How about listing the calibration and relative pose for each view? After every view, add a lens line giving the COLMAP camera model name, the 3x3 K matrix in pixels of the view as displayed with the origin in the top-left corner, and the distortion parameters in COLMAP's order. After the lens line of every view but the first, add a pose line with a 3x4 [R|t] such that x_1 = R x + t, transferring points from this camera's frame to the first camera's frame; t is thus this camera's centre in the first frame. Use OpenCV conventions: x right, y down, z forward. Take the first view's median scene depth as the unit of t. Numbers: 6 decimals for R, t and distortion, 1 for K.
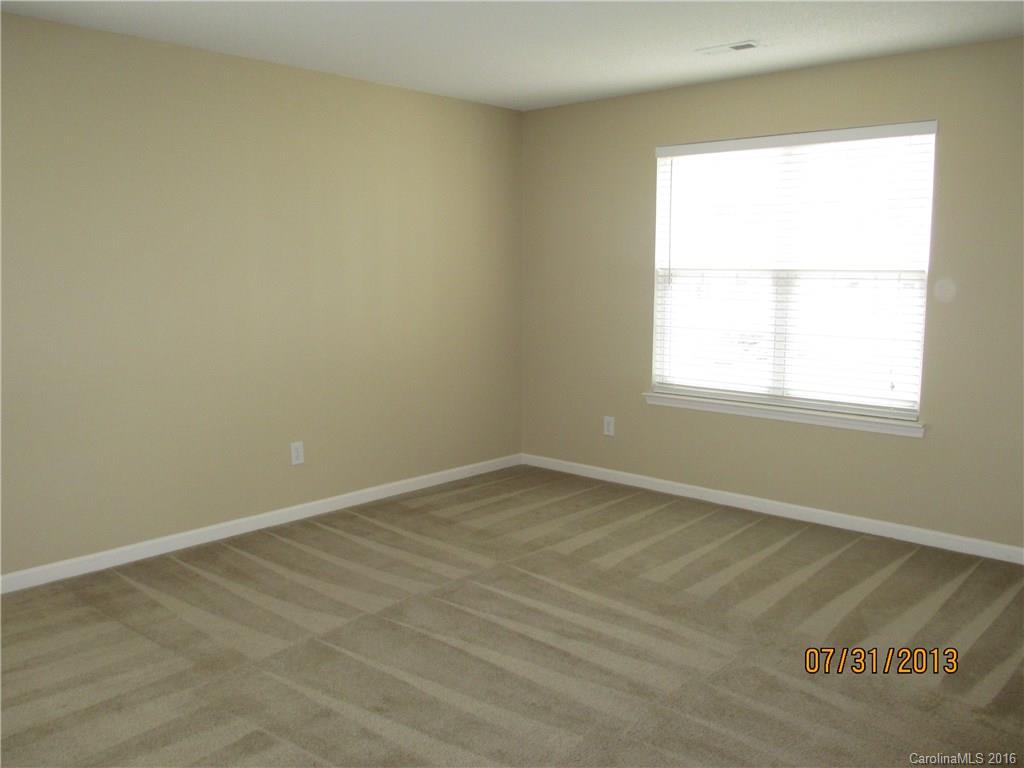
lens RADIAL K [[809.1, 0, 585.3], [0, 809.1, 367.0], [0, 0, 1]] dist [-0.030378, 0.002502]
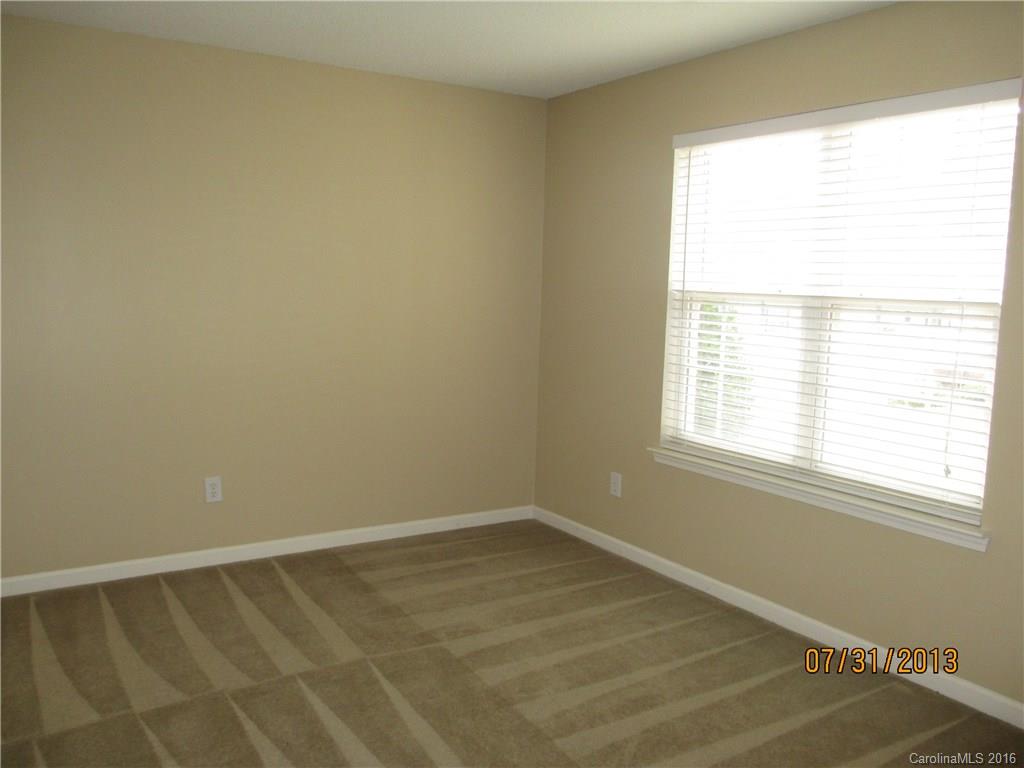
lens RADIAL K [[843.4, 0, 562.2], [0, 843.4, 380.4], [0, 0, 1]] dist [-0.029378, 0.012588]
pose [[0.964861, 0.056142, -0.256693, 0.233562], [-0.059757, 0.998193, -0.006295, -0.027727], [0.255876, 0.021413, 0.966473, 0.217755]]
